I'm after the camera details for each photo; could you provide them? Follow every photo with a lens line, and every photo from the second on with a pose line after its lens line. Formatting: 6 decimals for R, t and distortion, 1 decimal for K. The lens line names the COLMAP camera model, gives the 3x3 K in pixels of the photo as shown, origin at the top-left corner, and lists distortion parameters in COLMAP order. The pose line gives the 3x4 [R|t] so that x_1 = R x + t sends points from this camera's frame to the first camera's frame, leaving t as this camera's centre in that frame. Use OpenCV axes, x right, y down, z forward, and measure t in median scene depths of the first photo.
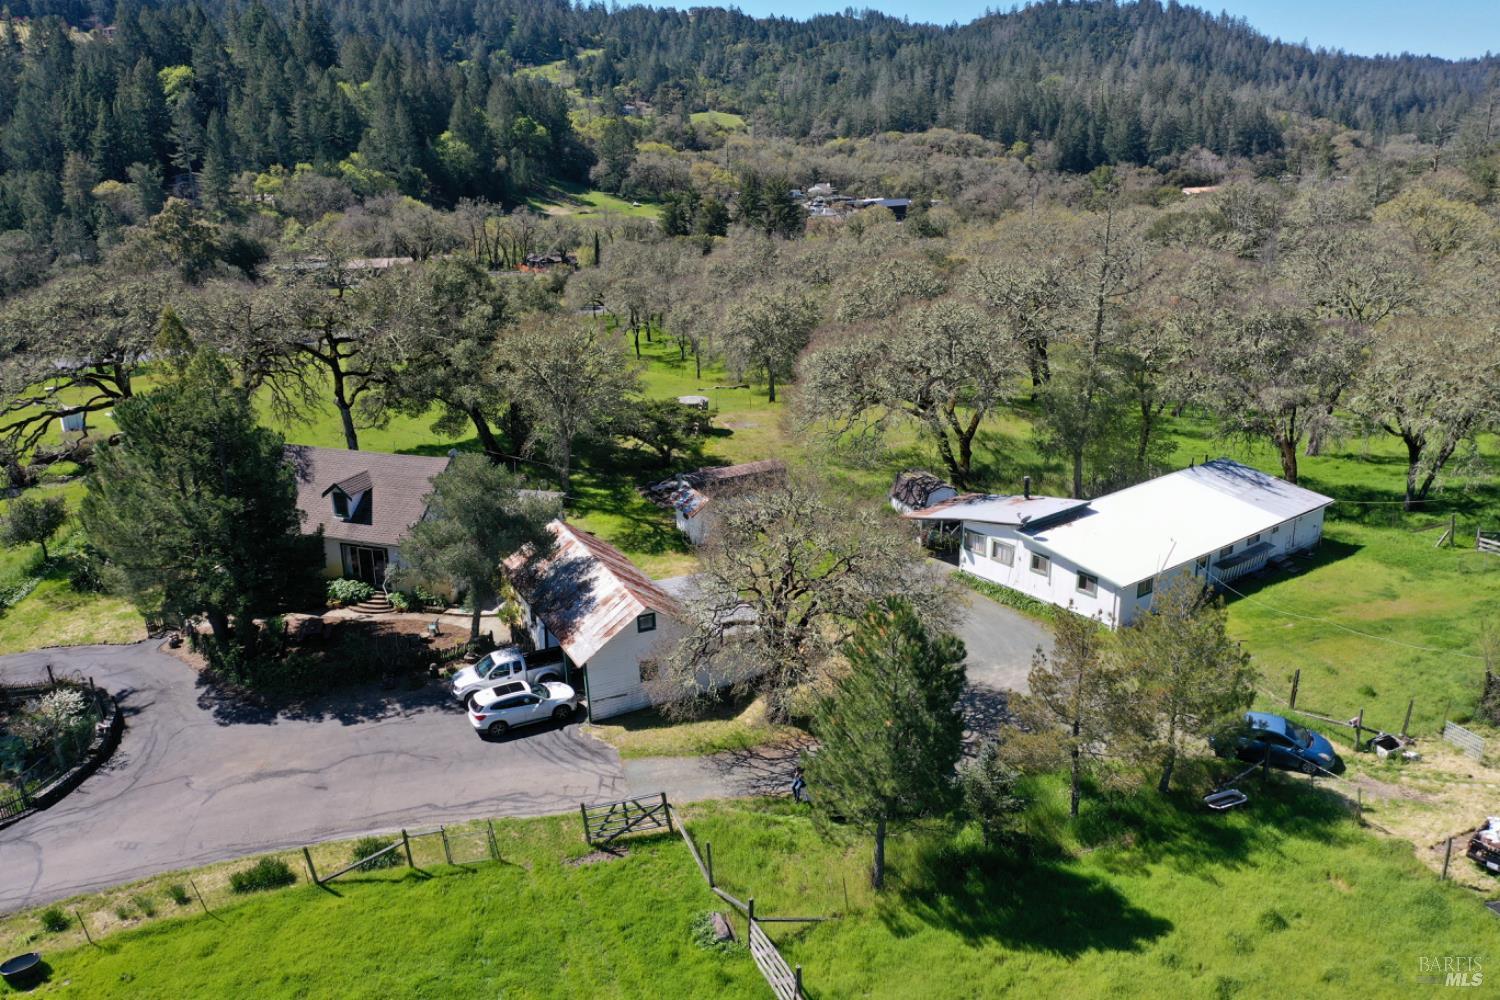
lens RADIAL K [[1183.4, 0, 751.7], [0, 1183.4, 491.9], [0, 0, 1]] dist [0.003331, -0.007627]
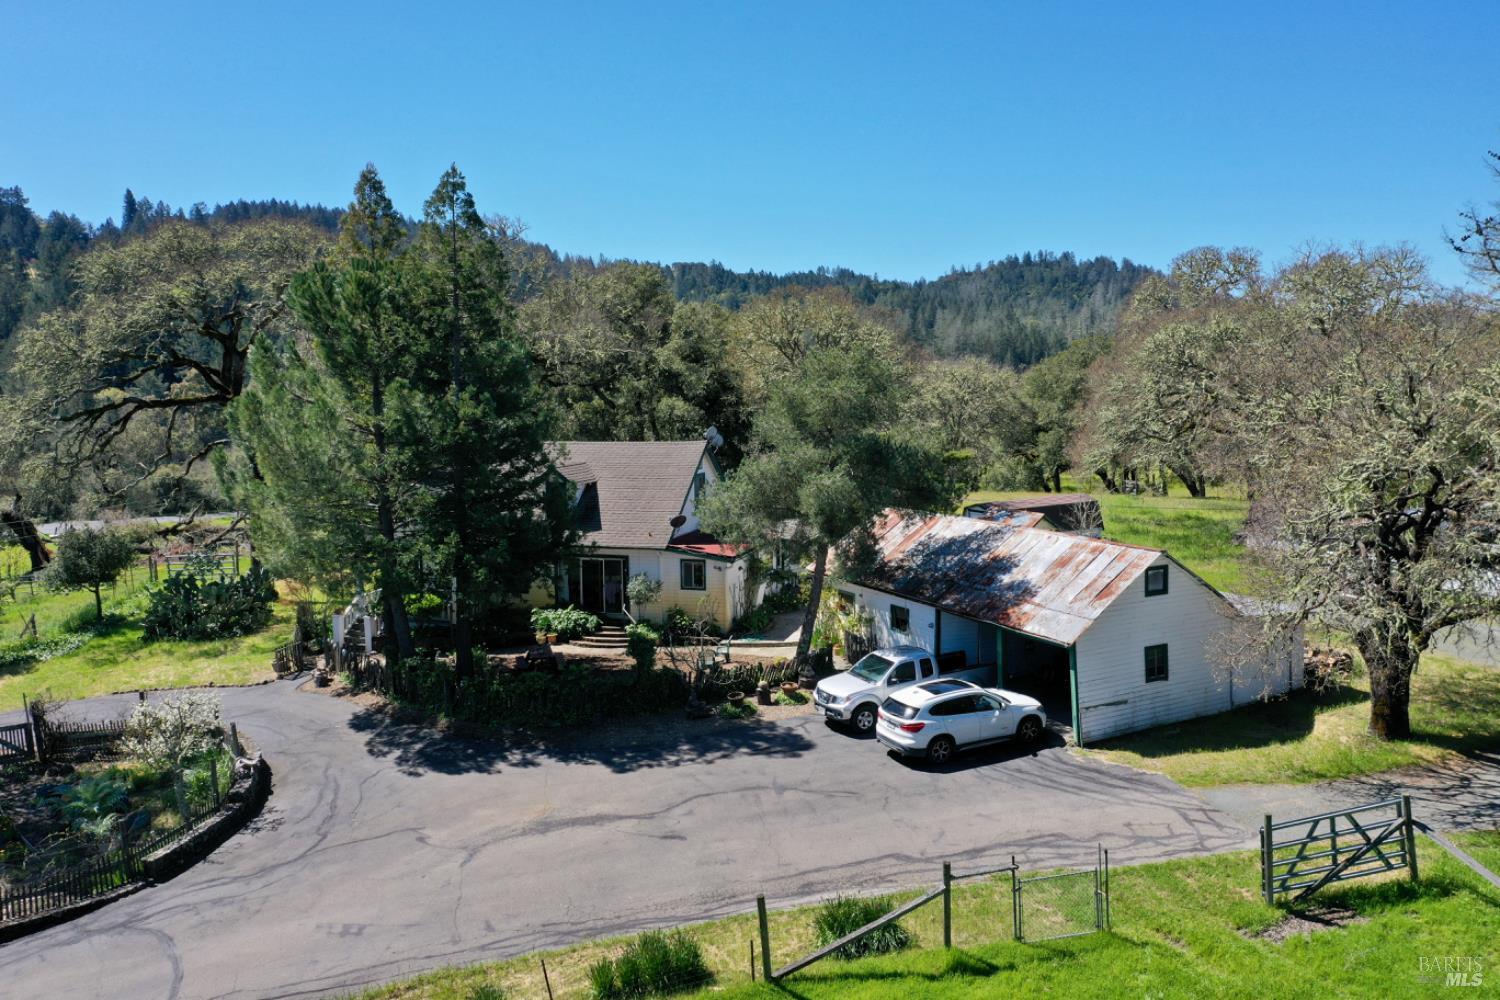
lens RADIAL K [[1184.2, 0, 751.4], [0, 1184.2, 488.4], [0, 0, 1]] dist [0.000745, -0.004714]
pose [[0.999654, -0.001008, 0.026266, -0.021483], [0.006473, 0.977928, -0.208842, 0.012997], [-0.025476, 0.208940, 0.977597, 0.026659]]
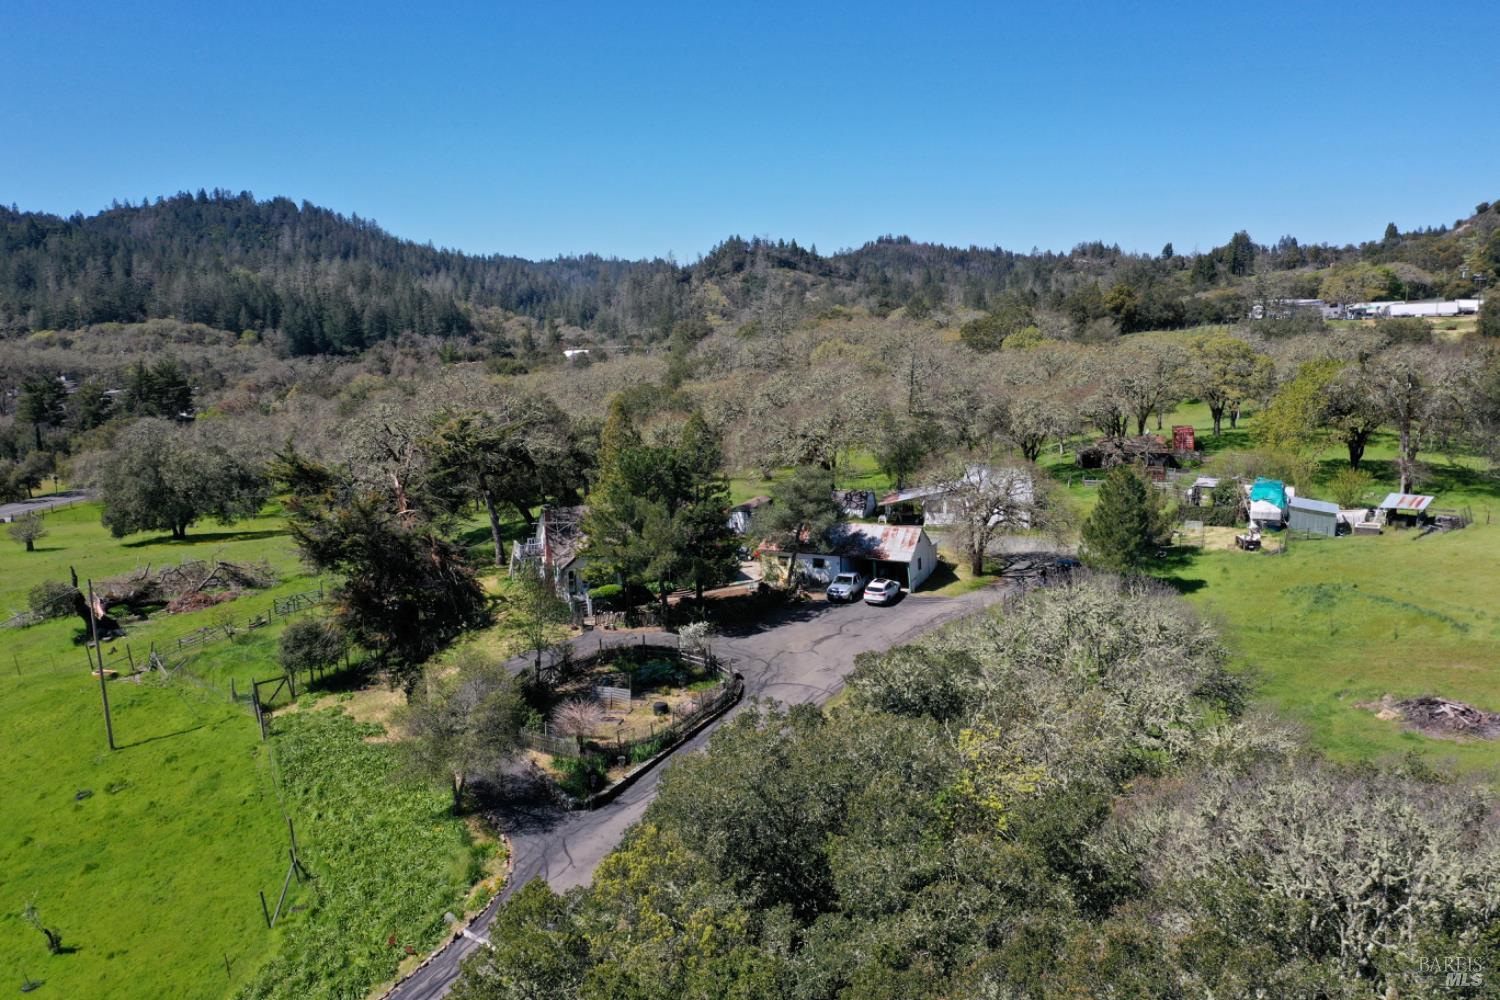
lens RADIAL K [[1183.4, 0, 751.7], [0, 1183.4, 491.9], [0, 0, 1]] dist [0.003331, -0.007627]
pose [[0.763660, -0.106667, 0.636746, -0.102414], [0.202774, 0.975977, -0.079695, 0.009253], [-0.612949, 0.189976, 0.766944, -0.021452]]
